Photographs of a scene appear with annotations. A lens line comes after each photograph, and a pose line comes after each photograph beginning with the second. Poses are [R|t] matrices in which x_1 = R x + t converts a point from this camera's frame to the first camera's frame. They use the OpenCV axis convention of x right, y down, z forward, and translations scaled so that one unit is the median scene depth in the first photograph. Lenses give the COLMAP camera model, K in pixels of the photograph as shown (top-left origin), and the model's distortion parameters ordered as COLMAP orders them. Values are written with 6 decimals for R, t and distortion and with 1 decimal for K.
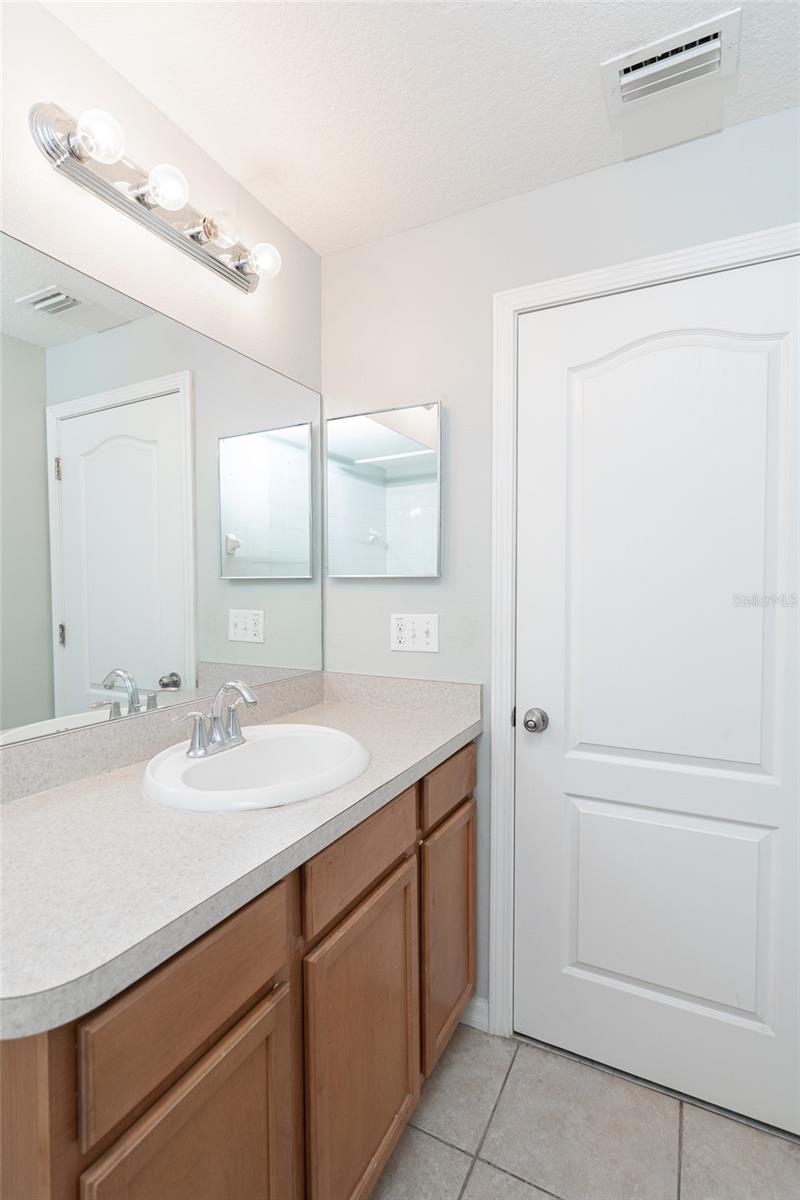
lens RADIAL K [[565.6, 0, 407.8], [0, 565.6, 601.3], [0, 0, 1]] dist [-0.002411, 0.000456]
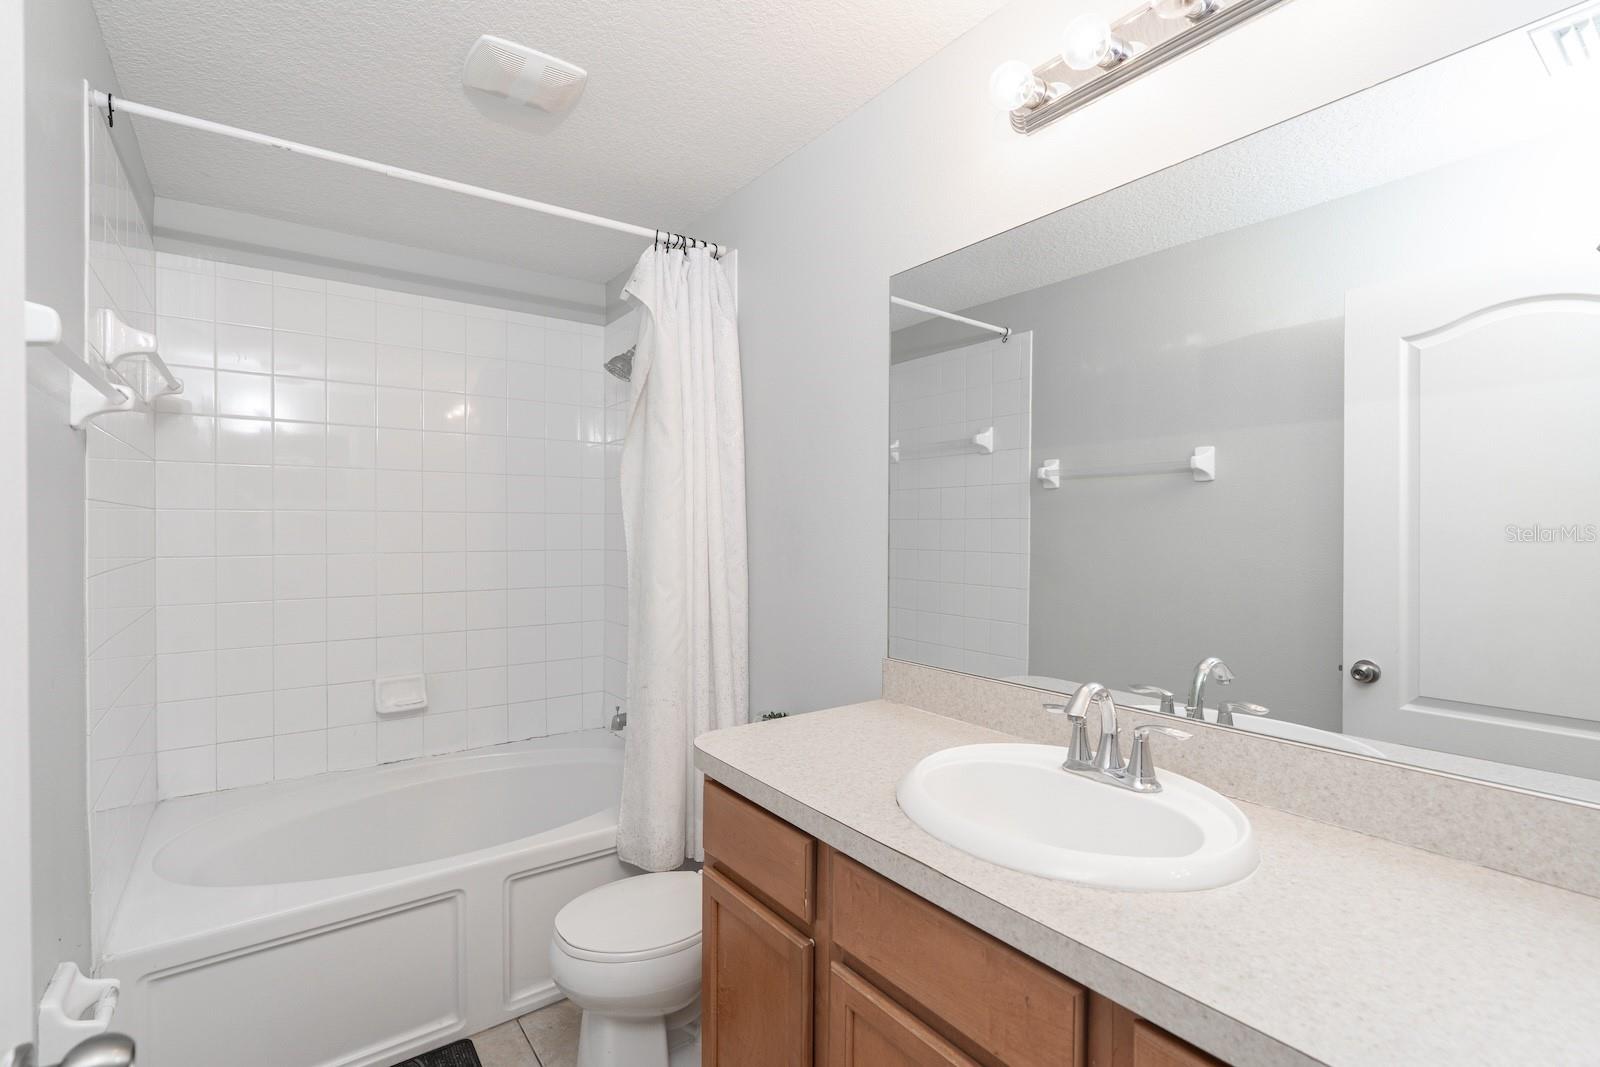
lens RADIAL K [[731.3, 0, 791.8], [0, 731.3, 535.2], [0, 0, 1]] dist [-0.001463, 0.001281]
pose [[-0.458347, 0.007059, -0.888746, 0.654640], [-0.029585, 0.999293, 0.023195, -0.050066], [0.888281, 0.036925, -0.457814, 1.074632]]
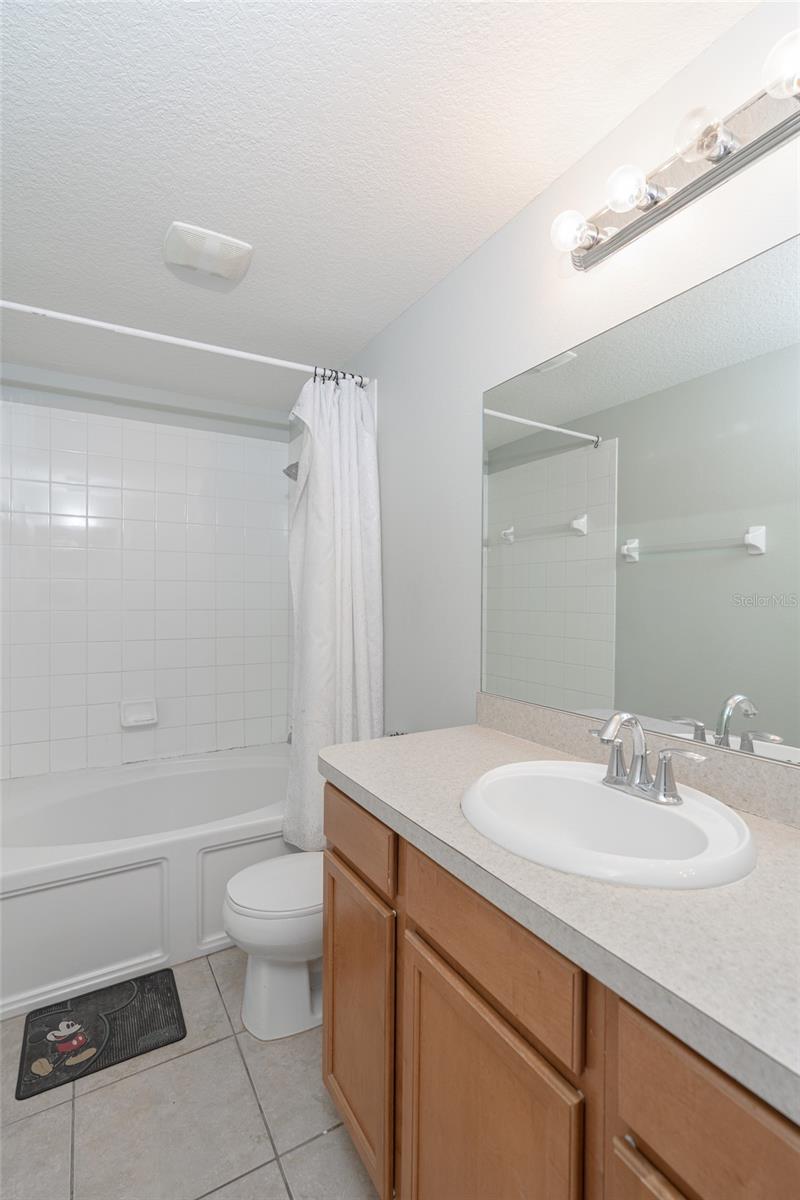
lens RADIAL K [[546.0, 0, 399.7], [0, 546.0, 601.7], [0, 0, 1]] dist [-0.001131, 0.001105]
pose [[-0.542888, 0.004112, -0.839795, 0.552505], [-0.029674, 0.999270, 0.024075, -0.033693], [0.839281, 0.037990, -0.542369, 1.153105]]
